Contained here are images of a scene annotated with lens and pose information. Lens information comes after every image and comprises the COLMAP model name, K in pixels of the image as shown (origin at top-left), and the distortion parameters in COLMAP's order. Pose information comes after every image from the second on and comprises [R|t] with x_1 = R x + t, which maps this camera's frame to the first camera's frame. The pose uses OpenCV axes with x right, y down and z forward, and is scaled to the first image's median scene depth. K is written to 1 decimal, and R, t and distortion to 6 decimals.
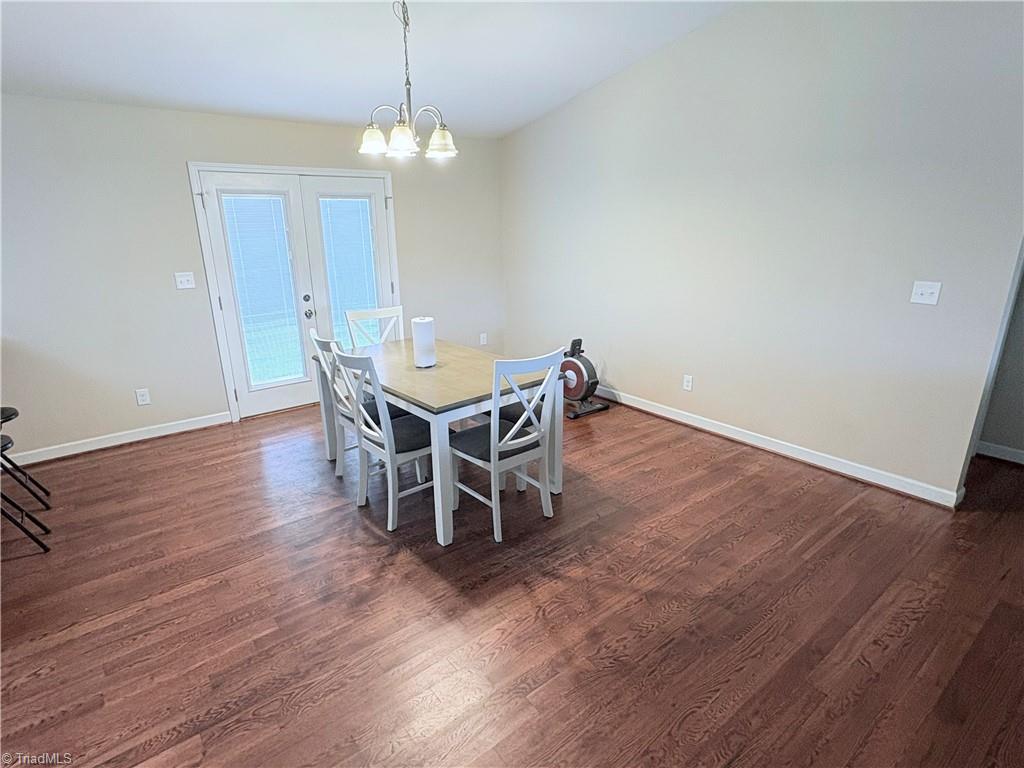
lens RADIAL K [[543.4, 0, 507.7], [0, 543.4, 389.5], [0, 0, 1]] dist [-0.000287, 0.000823]
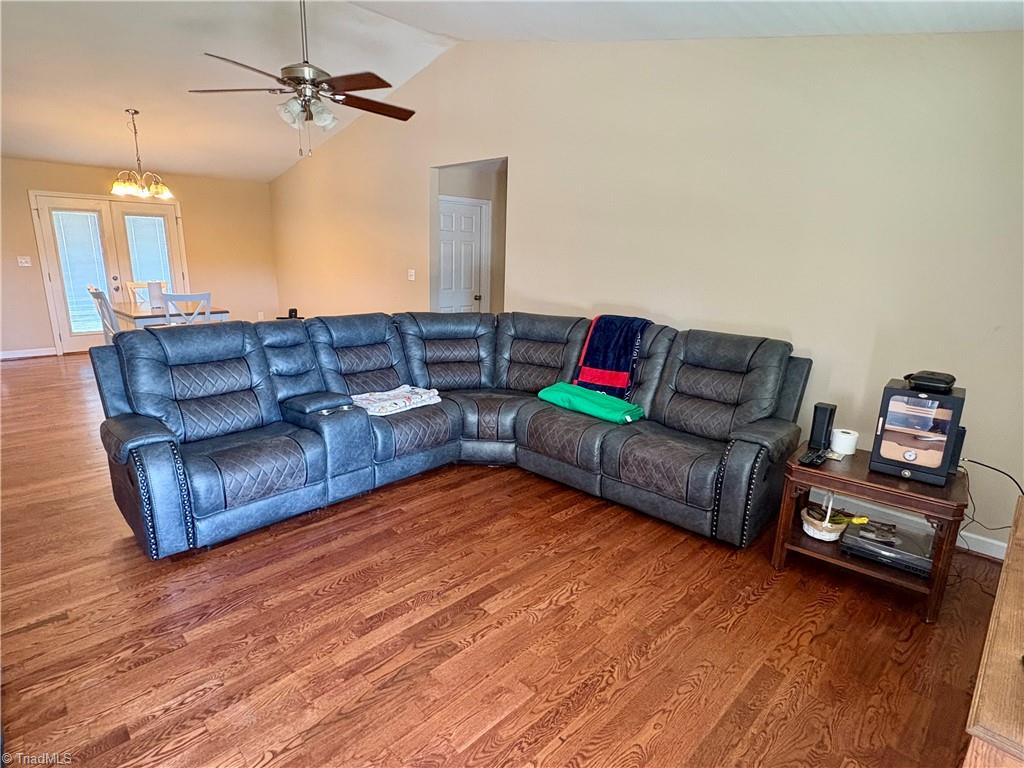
lens RADIAL K [[543.4, 0, 510.5], [0, 543.4, 385.9], [0, 0, 1]] dist [-0.000287, 0.000823]
pose [[0.993088, 0.011091, 0.116851, 0.851253], [-0.004592, 0.998435, -0.055740, 0.327109], [-0.117286, 0.054818, 0.991584, -0.973529]]
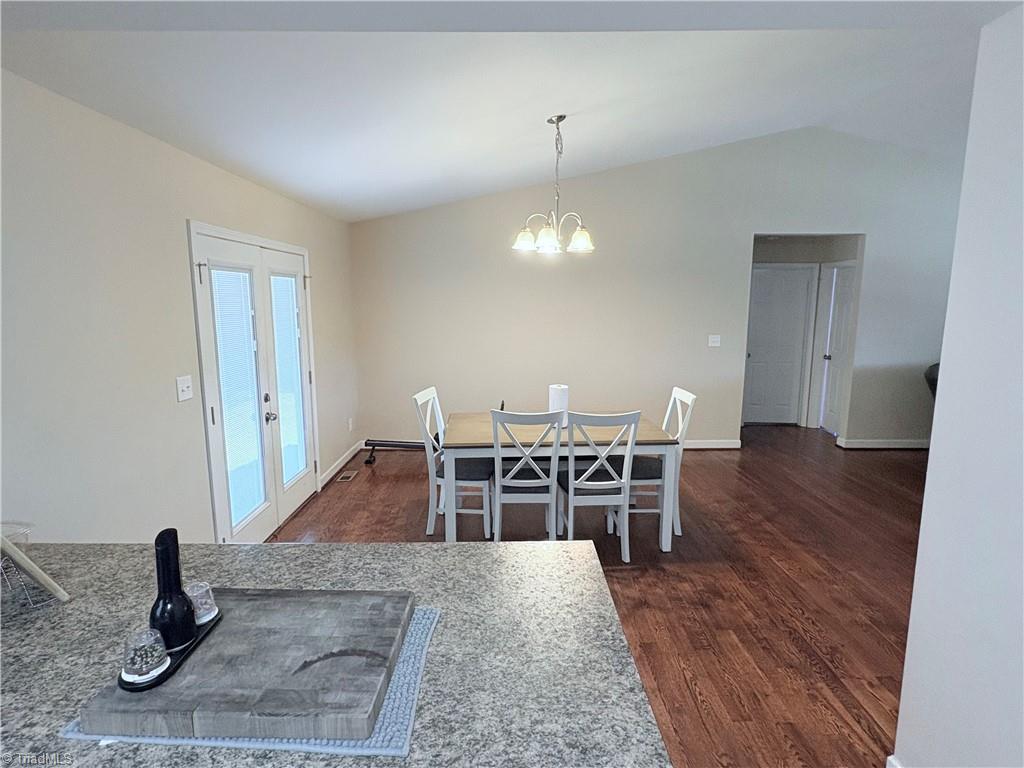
lens RADIAL K [[543.4, 0, 514.4], [0, 543.4, 384.3], [0, 0, 1]] dist [-0.000287, 0.000823]
pose [[0.605236, -0.112451, 0.788063, -1.136988], [0.229931, 0.972472, -0.037823, -0.111990], [-0.762116, 0.204092, 0.614431, 0.363755]]
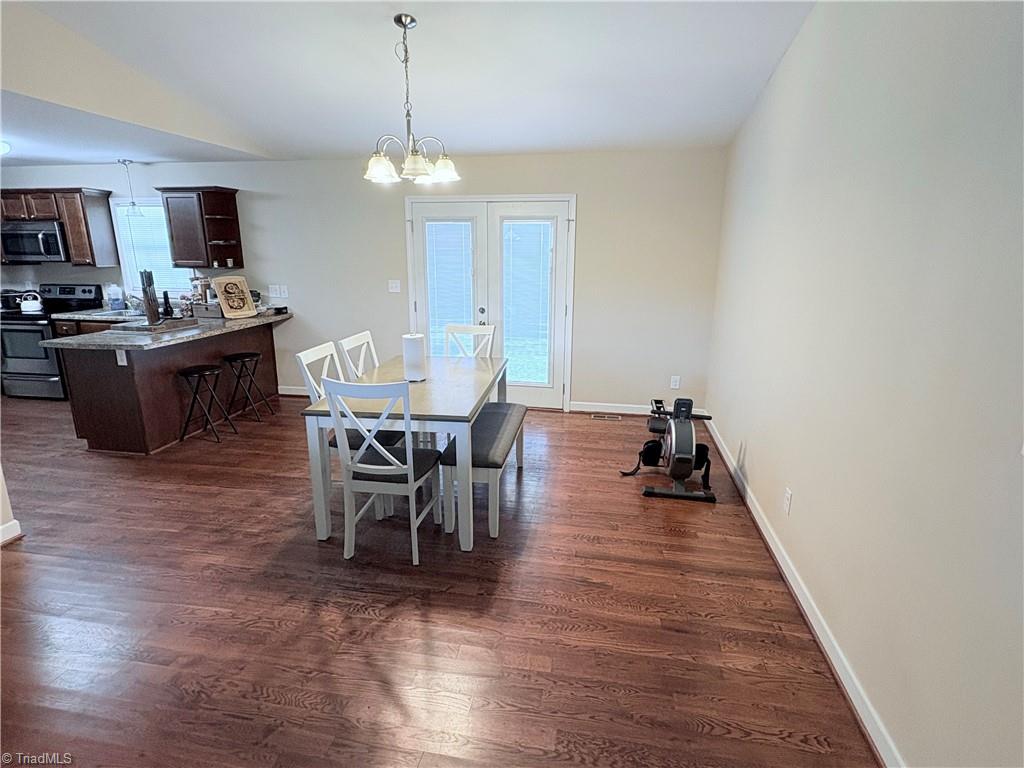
lens RADIAL K [[543.4, 0, 508.6], [0, 543.4, 387.2], [0, 0, 1]] dist [-0.000287, 0.000823]
pose [[0.656524, 0.201844, -0.726798, 0.756518], [-0.233299, 0.970625, 0.058818, -0.138503], [0.717320, 0.130946, 0.684328, 0.436438]]
